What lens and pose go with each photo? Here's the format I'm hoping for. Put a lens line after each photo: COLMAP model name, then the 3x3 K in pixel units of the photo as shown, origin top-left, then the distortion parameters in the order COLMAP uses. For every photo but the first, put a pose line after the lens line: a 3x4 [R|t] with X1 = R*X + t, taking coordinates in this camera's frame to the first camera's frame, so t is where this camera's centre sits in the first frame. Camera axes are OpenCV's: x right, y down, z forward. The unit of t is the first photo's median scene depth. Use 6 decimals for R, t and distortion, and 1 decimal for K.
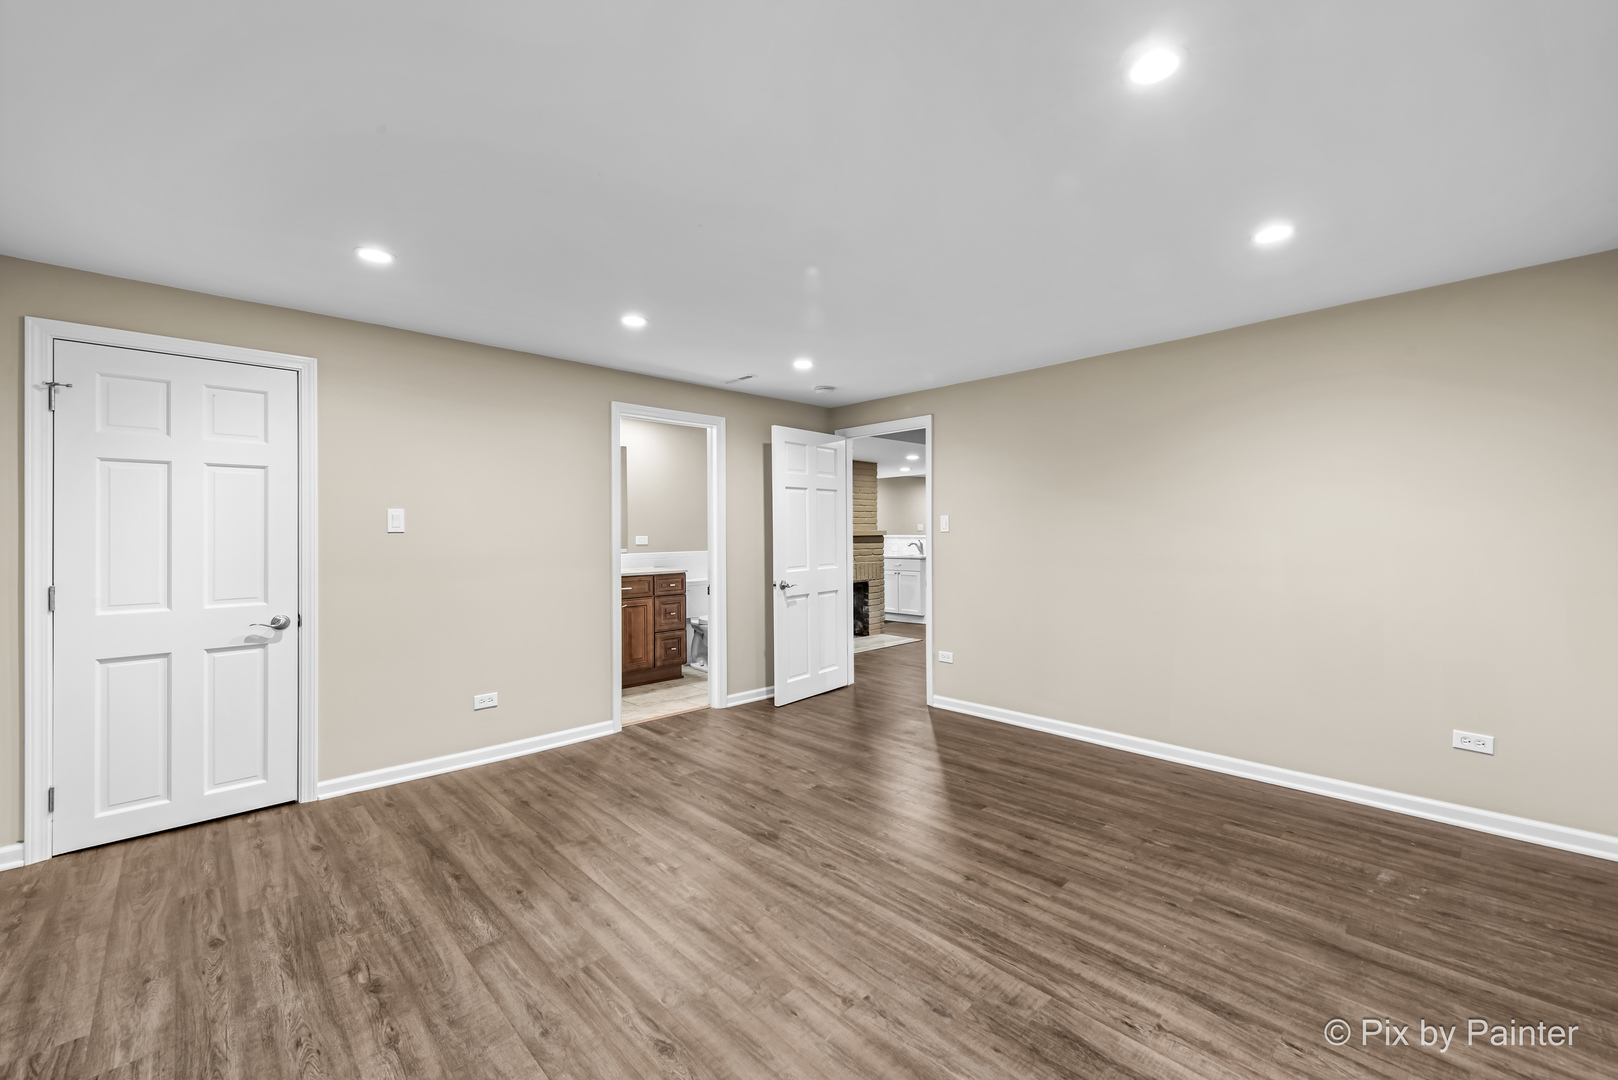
lens RADIAL K [[646.2, 0, 812.5], [0, 646.2, 539.2], [0, 0, 1]] dist [0.013821, -0.001675]
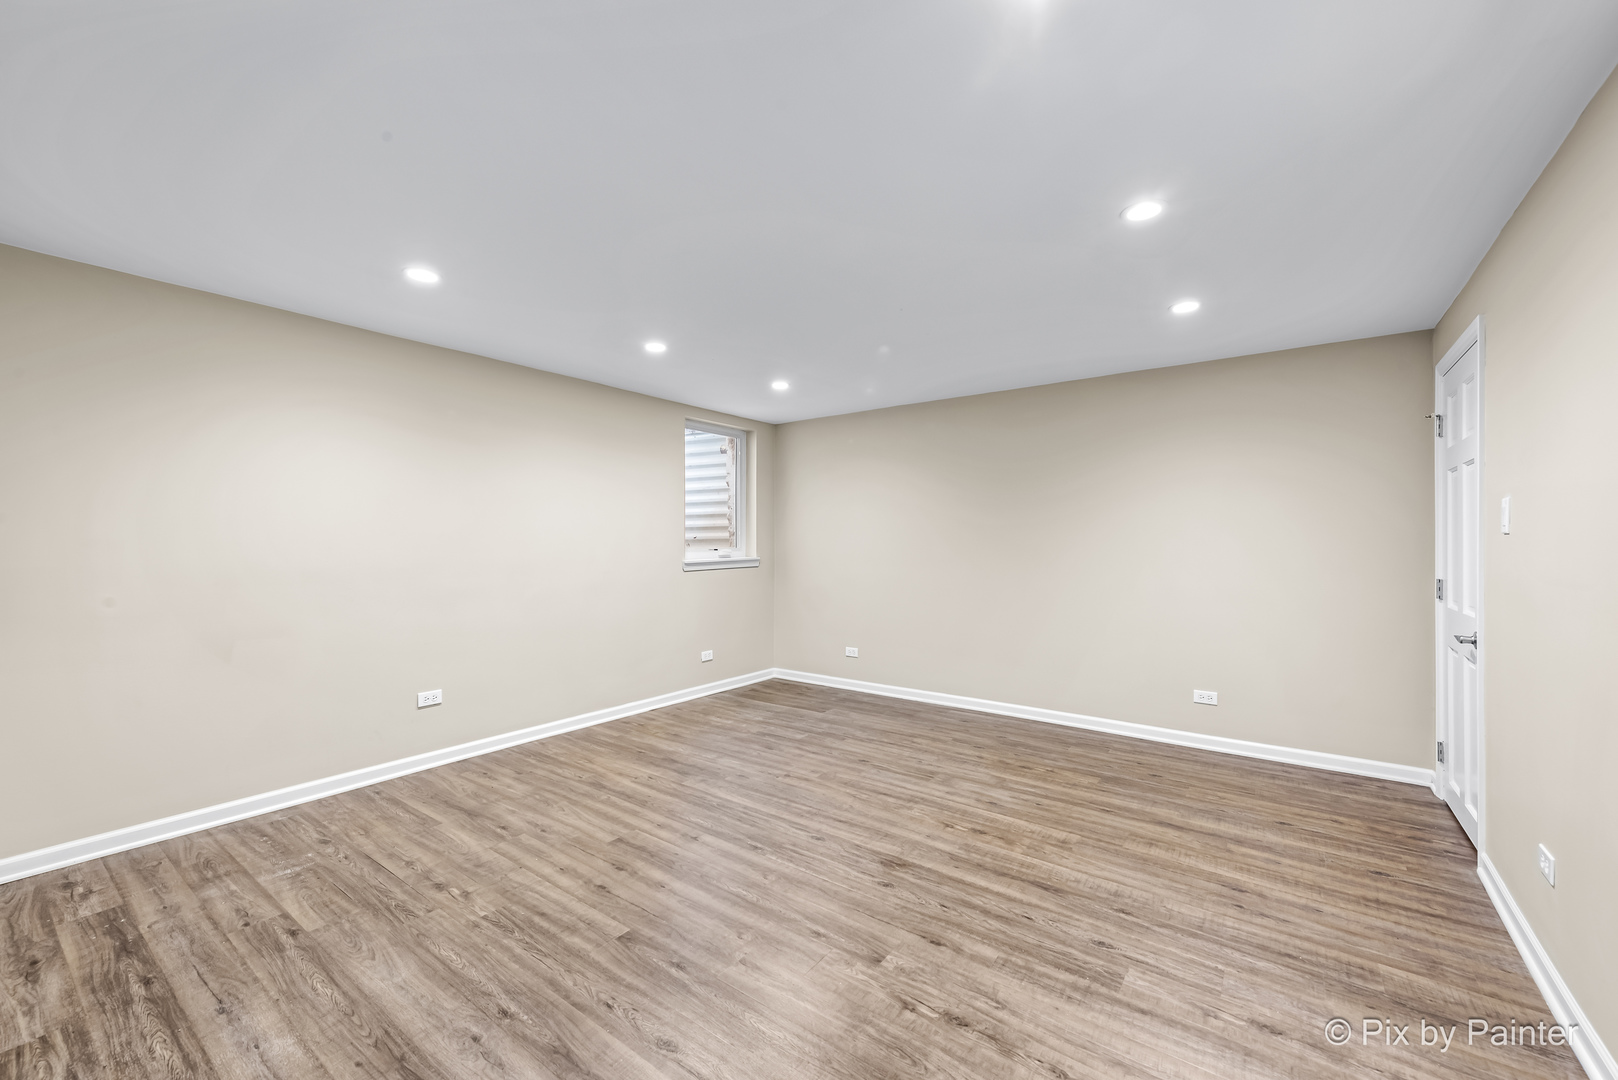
lens RADIAL K [[646.2, 0, 806.2], [0, 646.2, 536.8], [0, 0, 1]] dist [0.013821, -0.001675]
pose [[-0.986673, 0.002819, -0.162694, 0.231360], [0.002645, 0.999996, 0.001287, -0.013301], [0.162697, 0.000840, -0.986676, 2.164650]]
